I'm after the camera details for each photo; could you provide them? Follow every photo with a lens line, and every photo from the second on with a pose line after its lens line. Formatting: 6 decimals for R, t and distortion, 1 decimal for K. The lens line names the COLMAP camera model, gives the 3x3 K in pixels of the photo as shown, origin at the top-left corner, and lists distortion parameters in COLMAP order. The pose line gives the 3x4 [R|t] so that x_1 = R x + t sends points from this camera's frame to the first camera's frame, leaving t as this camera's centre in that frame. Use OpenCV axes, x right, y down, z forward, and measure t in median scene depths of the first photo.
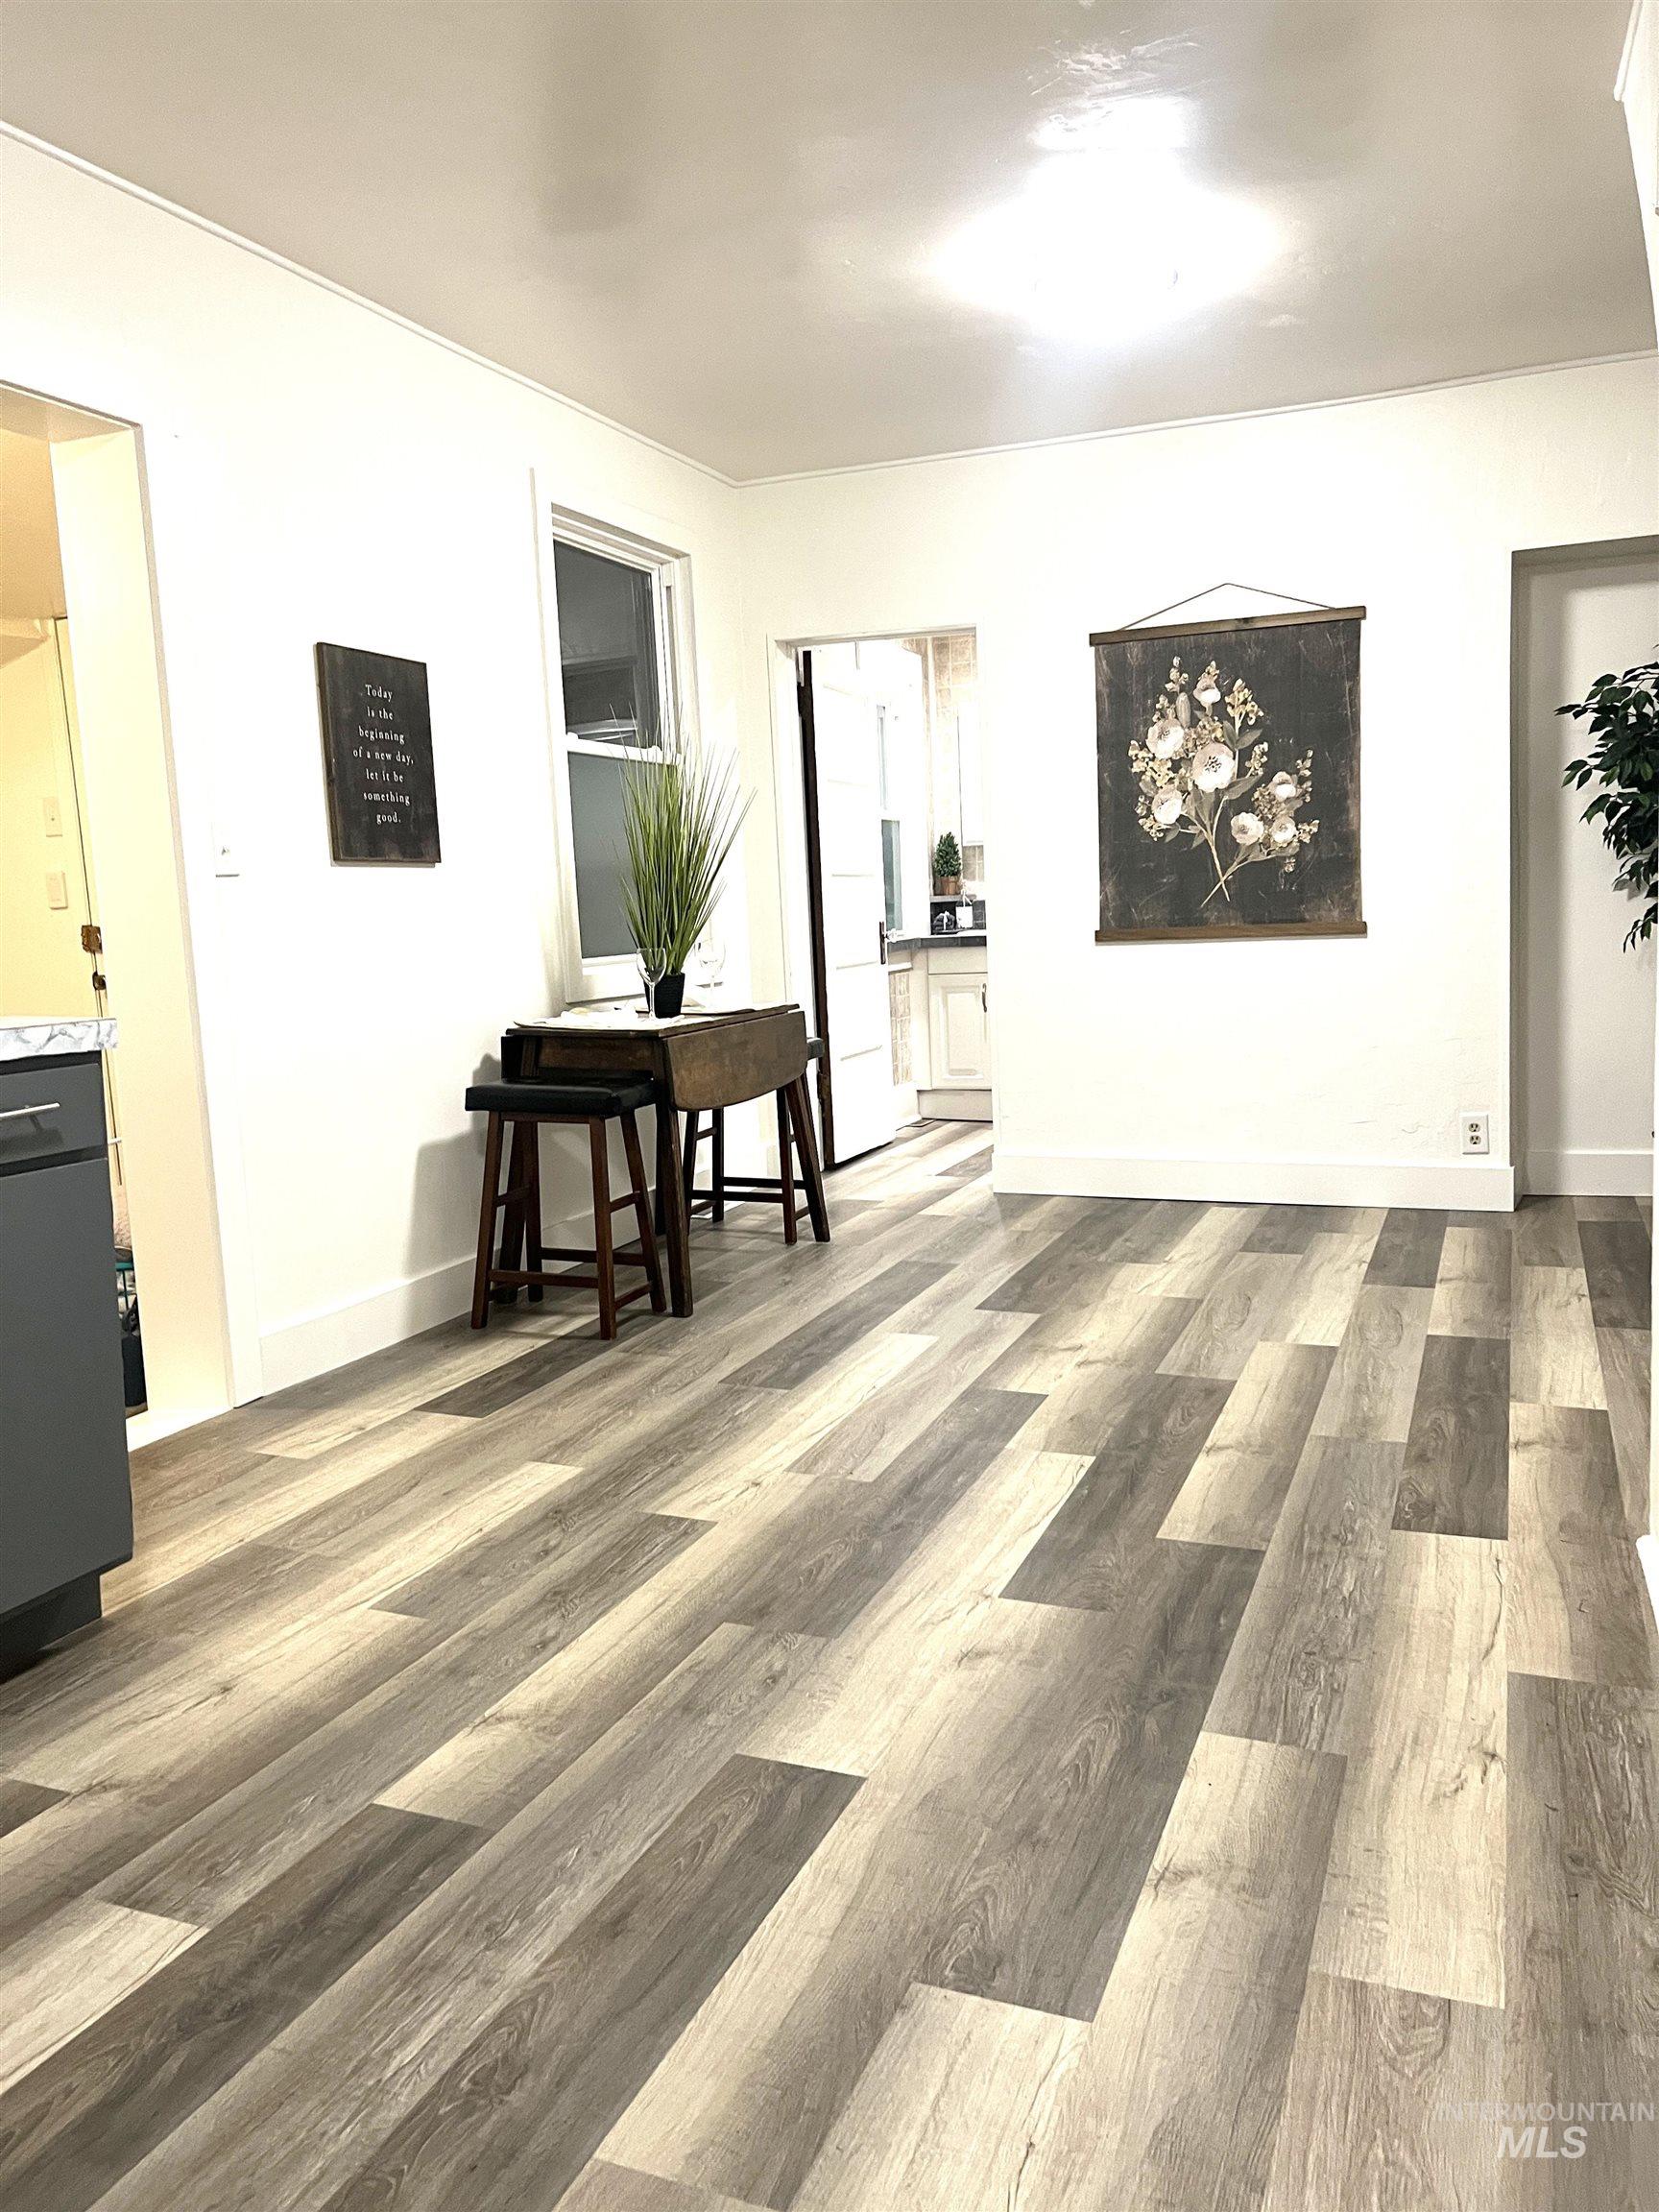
lens RADIAL K [[1652.7, 0, 829.5], [0, 1652.7, 1106.0], [0, 0, 1]] dist [0.056010, -0.084186]
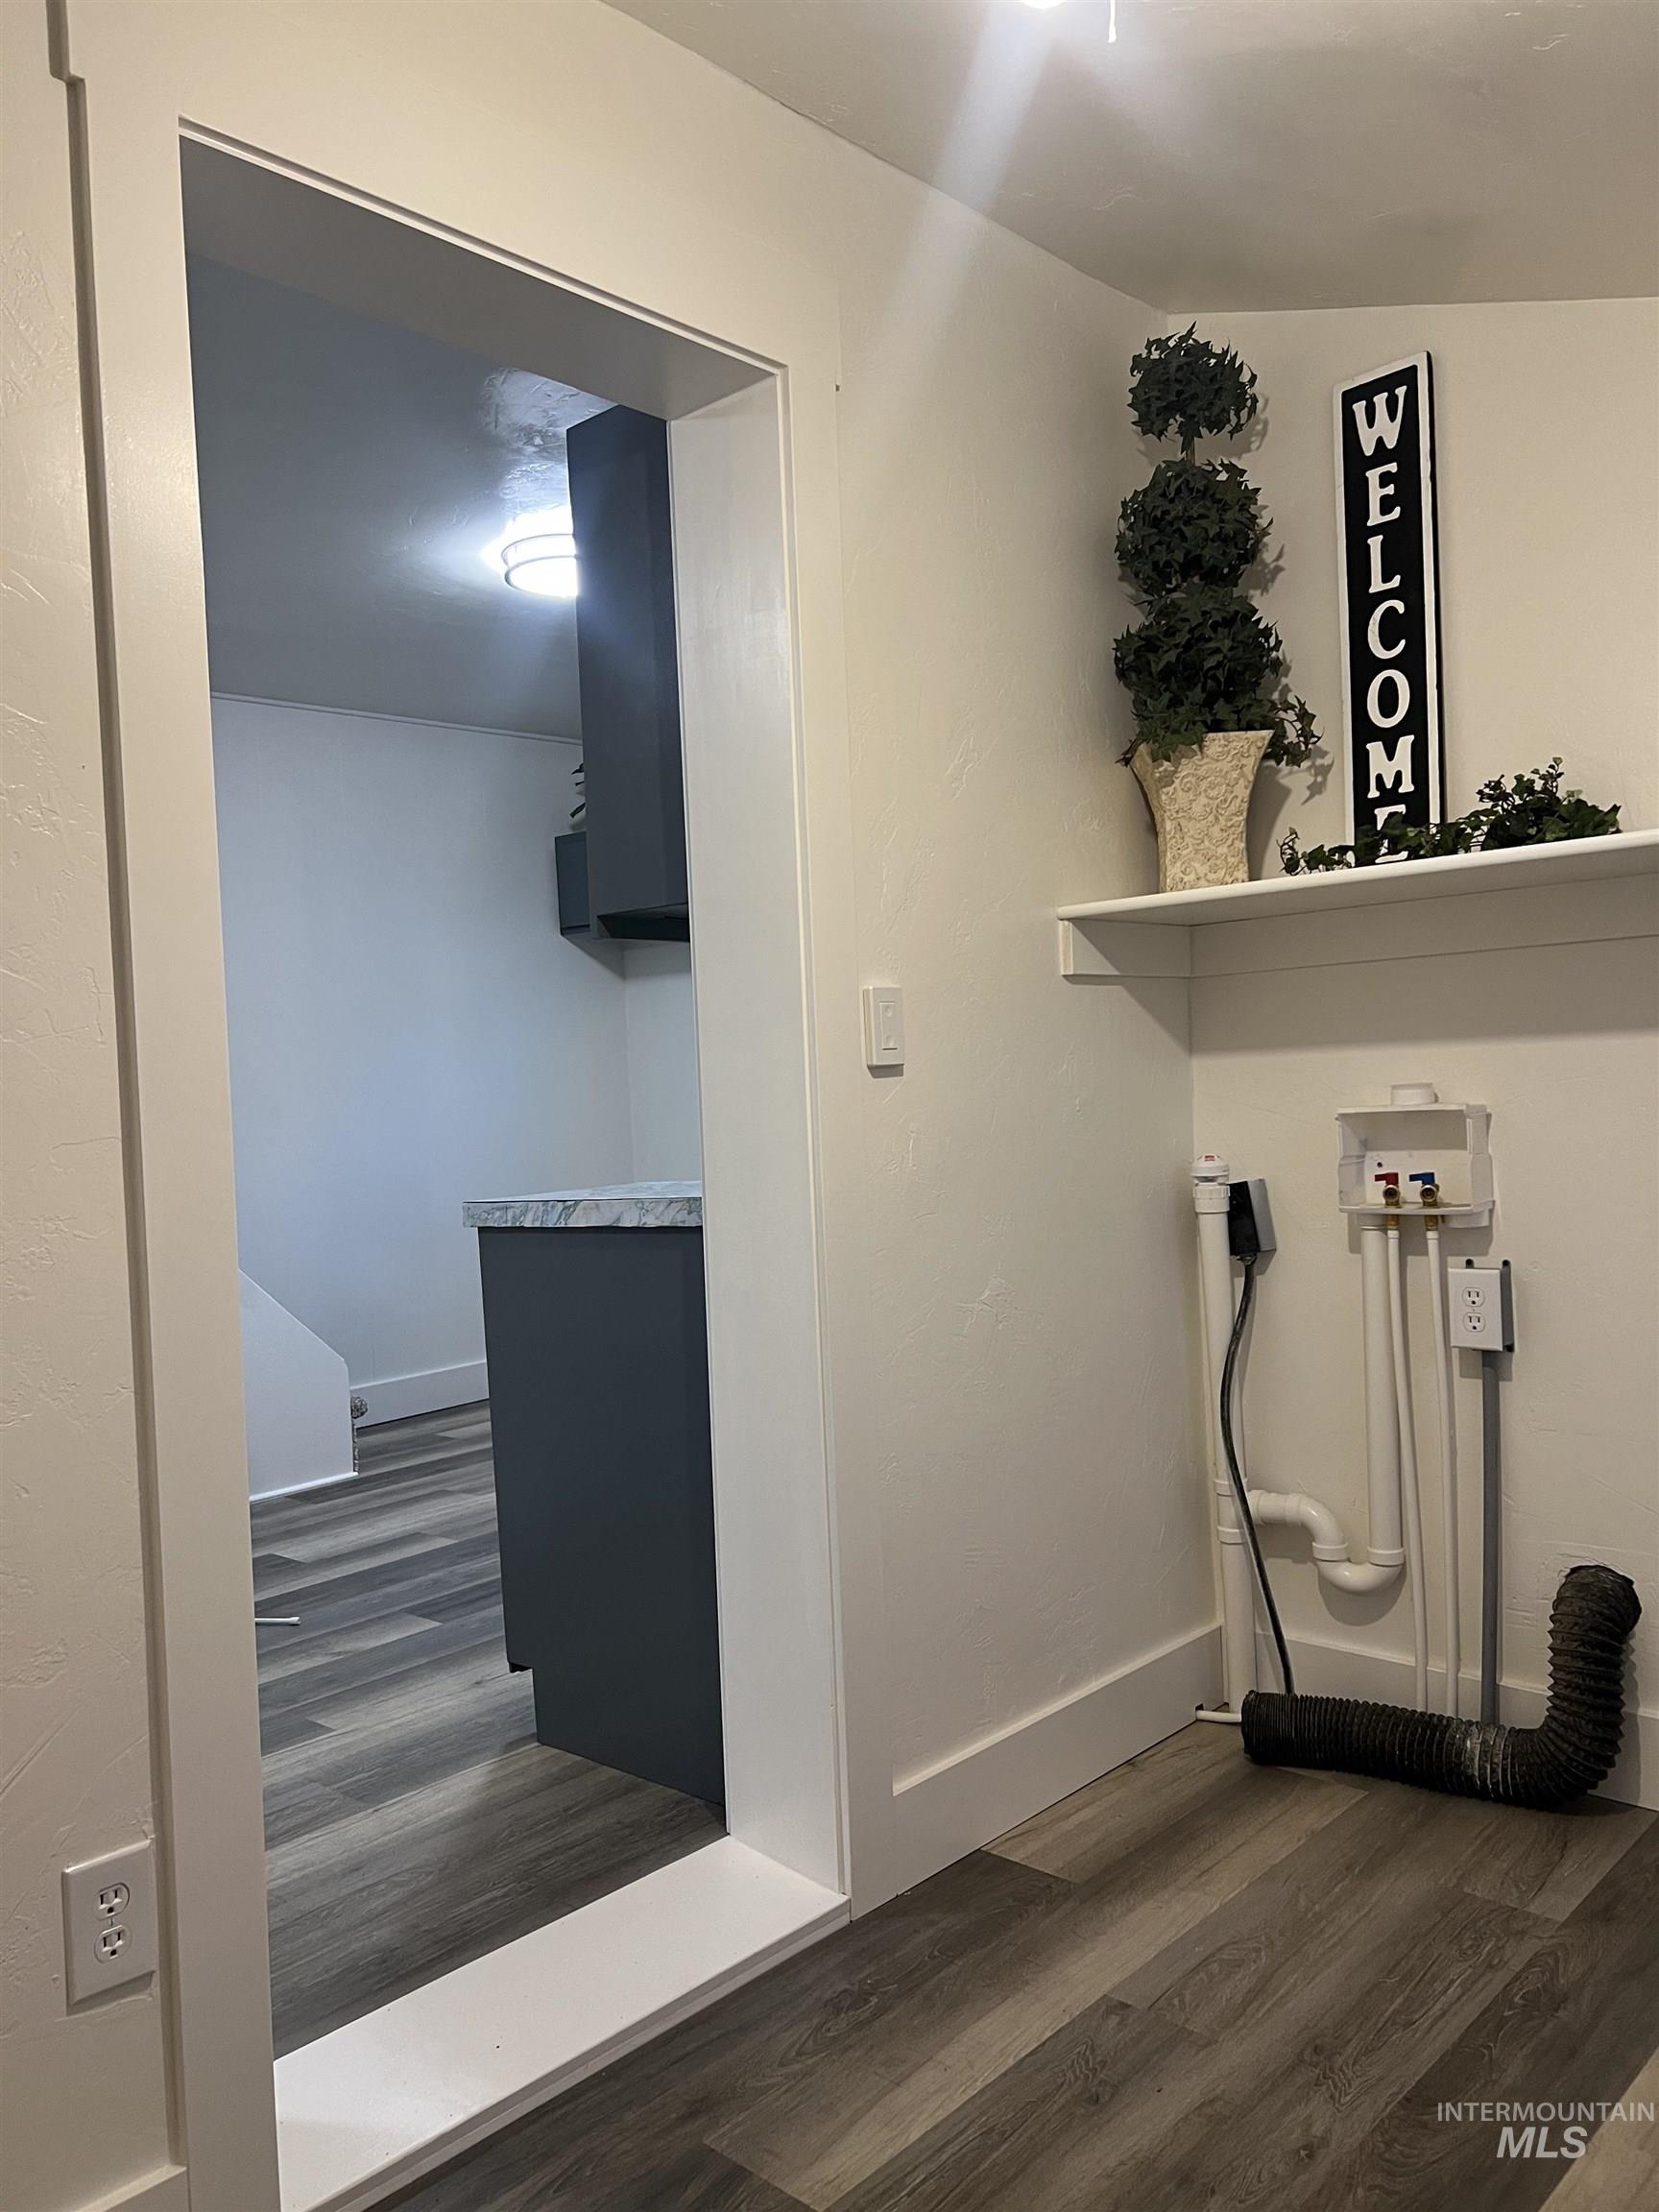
lens RADIAL K [[1664.5, 0, 831.0], [0, 1664.5, 1124.2], [0, 0, 1]] dist [0.056519, -0.055803]
pose [[-0.928843, 0.077878, 0.362196, -0.796592], [0.130127, 0.983945, 0.122144, -0.157015], [-0.346868, 0.160584, -0.924064, 1.435357]]
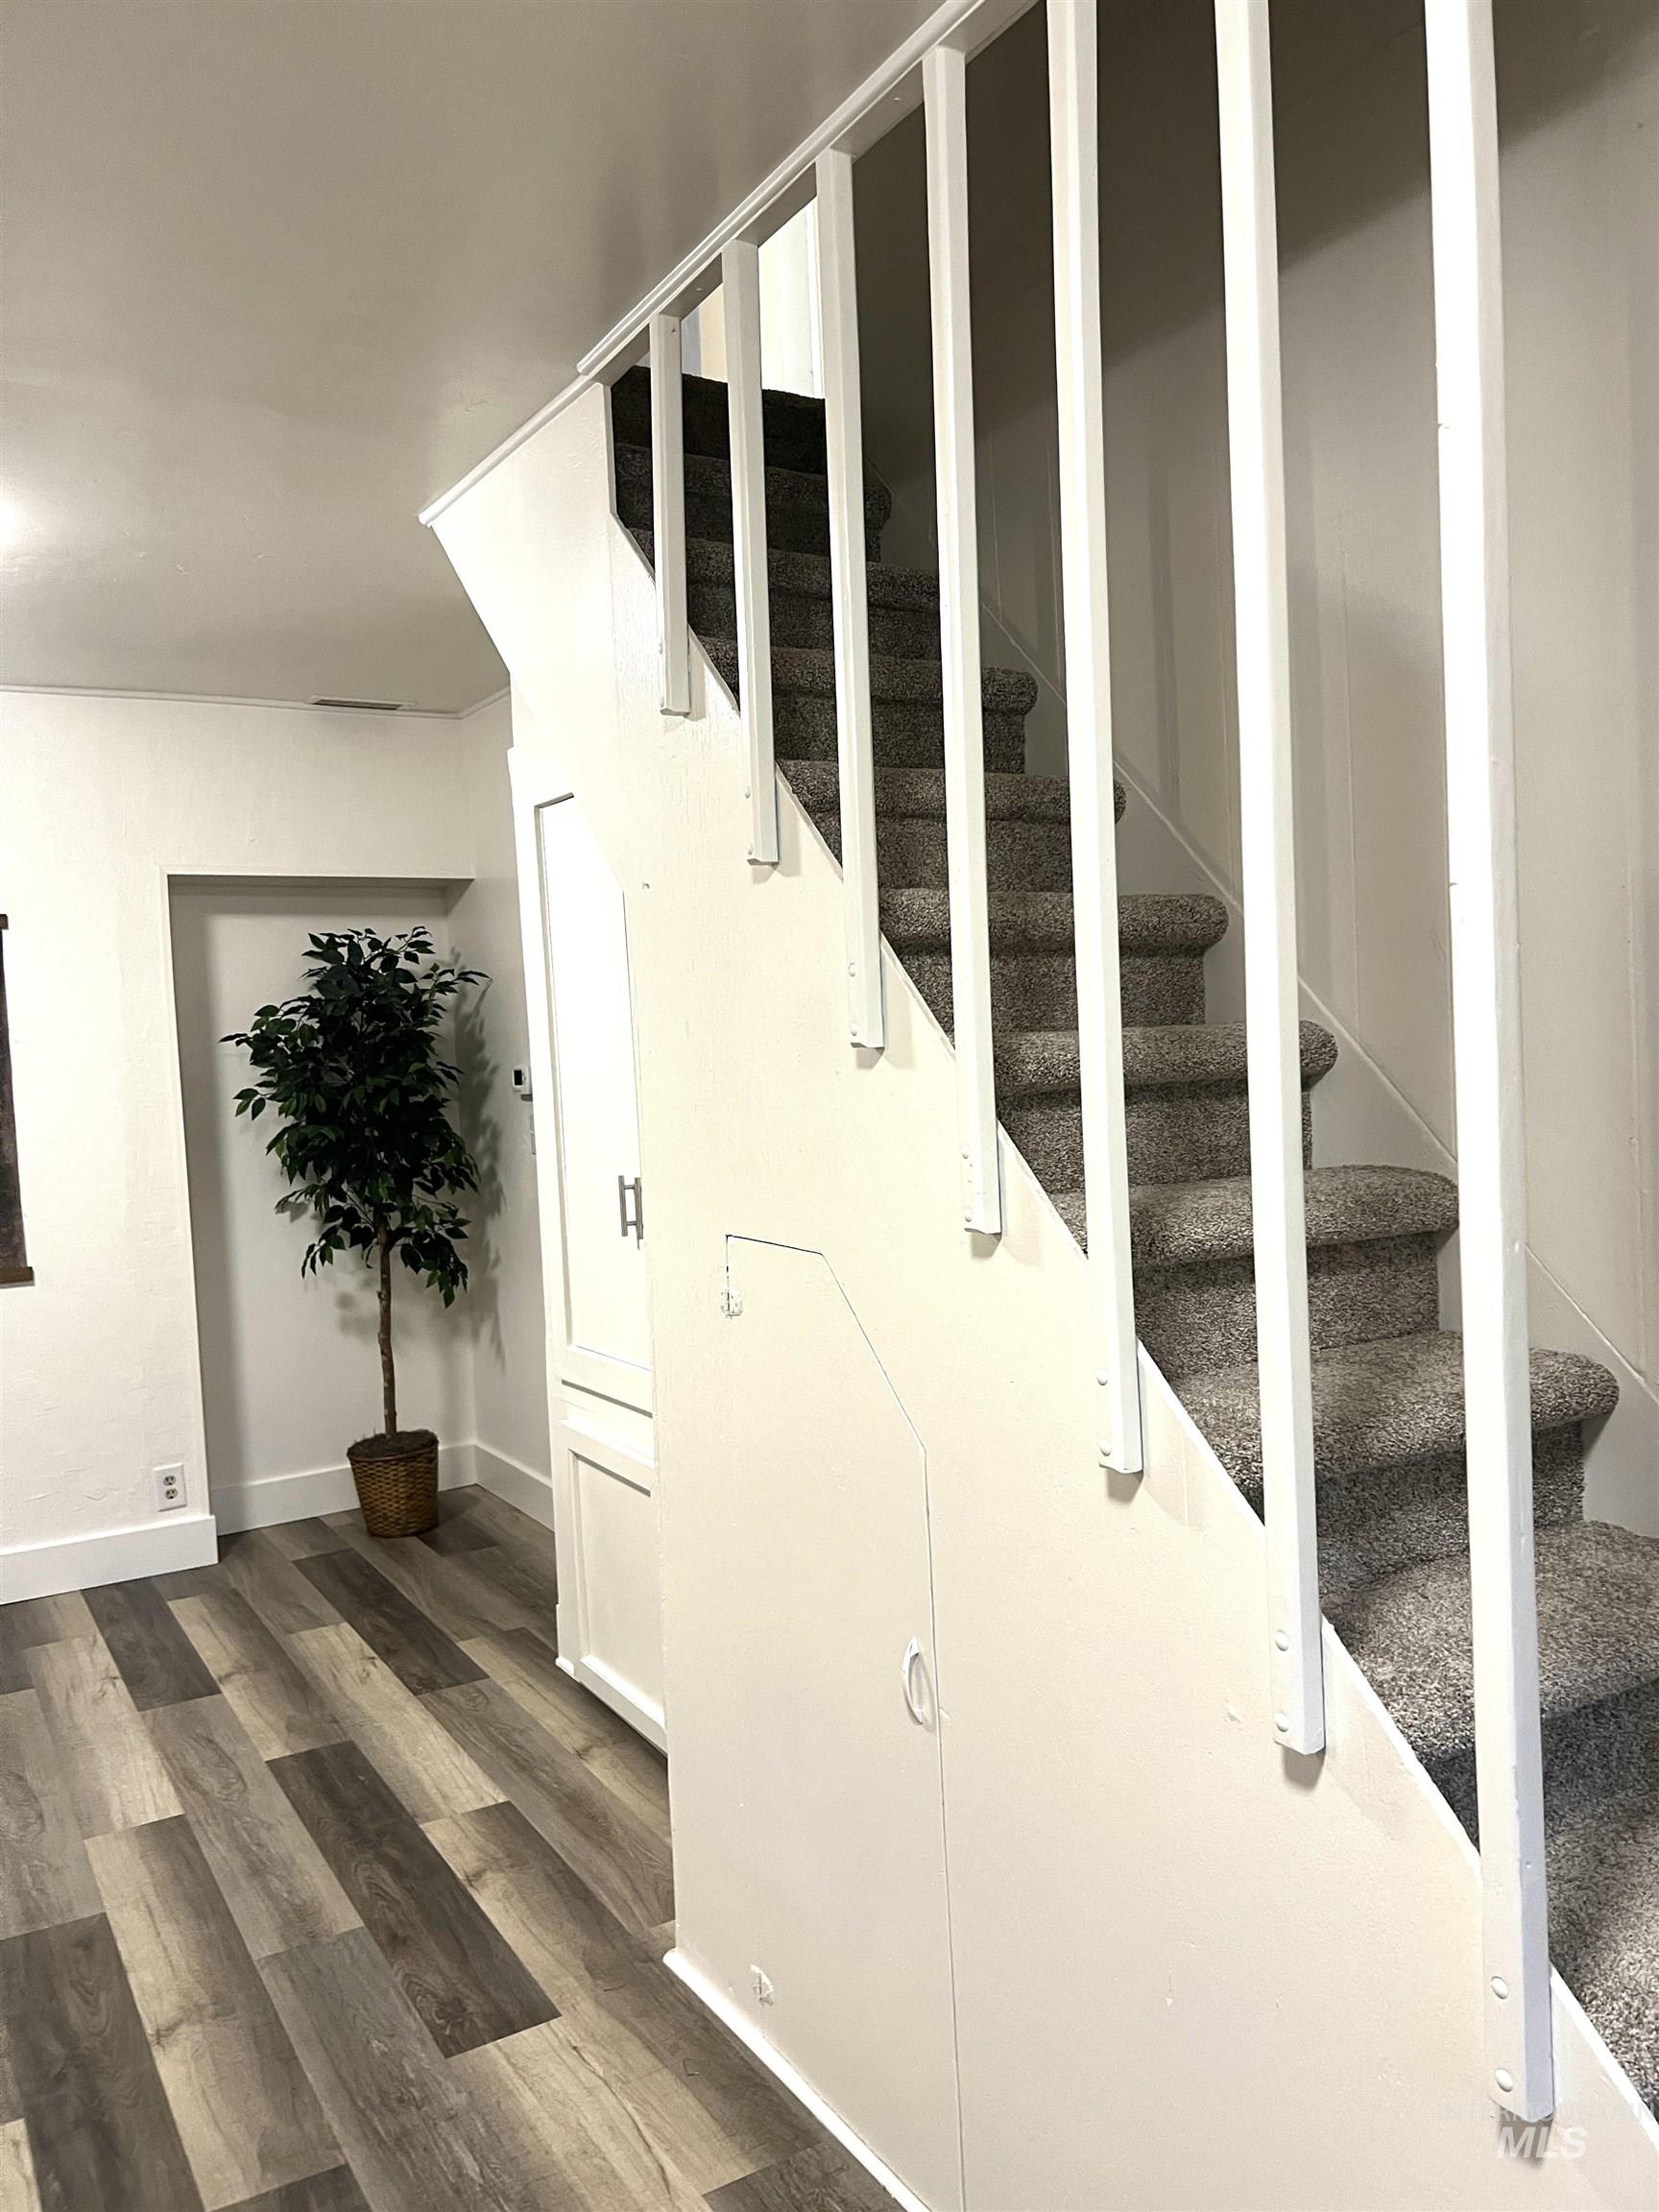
lens RADIAL K [[1665.0, 0, 843.5], [0, 1665.0, 1109.9], [0, 0, 1]] dist [0.054286, -0.057151]
pose [[0.600158, -0.017430, 0.799692, -0.196020], [0.118582, 0.990654, -0.067402, -0.128471], [-0.791043, 0.135281, 0.596616, 0.195225]]
